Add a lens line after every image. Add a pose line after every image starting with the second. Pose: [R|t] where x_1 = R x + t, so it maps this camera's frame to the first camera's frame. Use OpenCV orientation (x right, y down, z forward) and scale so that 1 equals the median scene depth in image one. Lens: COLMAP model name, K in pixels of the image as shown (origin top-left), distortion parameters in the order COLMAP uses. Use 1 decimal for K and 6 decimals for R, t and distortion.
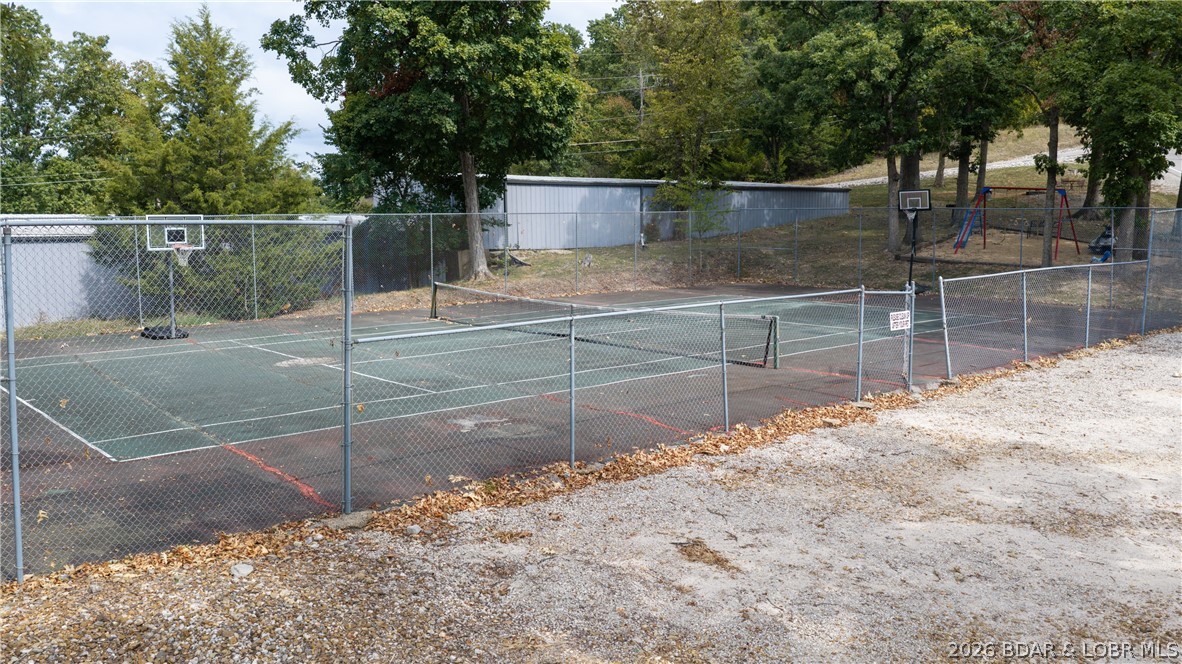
lens RADIAL K [[976.7, 0, 591.2], [0, 976.7, 333.0], [0, 0, 1]] dist [0.020283, -0.029597]
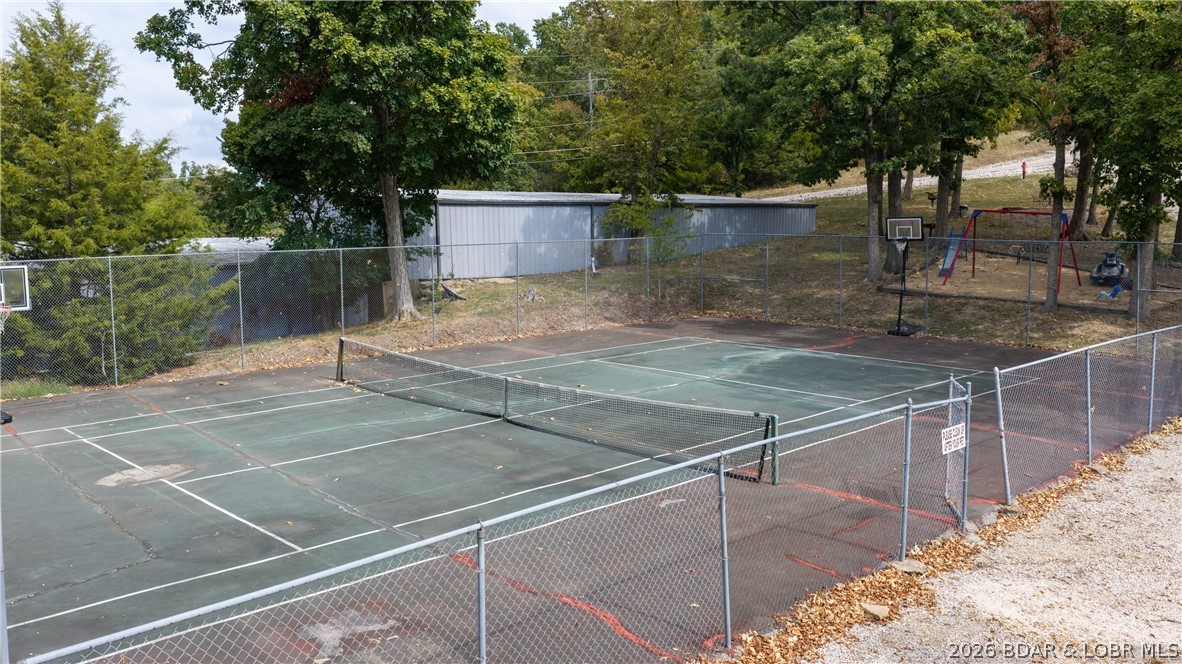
lens RADIAL K [[976.7, 0, 590.1], [0, 976.7, 329.5], [0, 0, 1]] dist [0.020283, -0.029597]
pose [[0.998744, -0.006100, 0.049734, 0.006399], [0.006241, 0.999977, -0.002666, -0.048066], [-0.049717, 0.002973, 0.998759, 0.151005]]
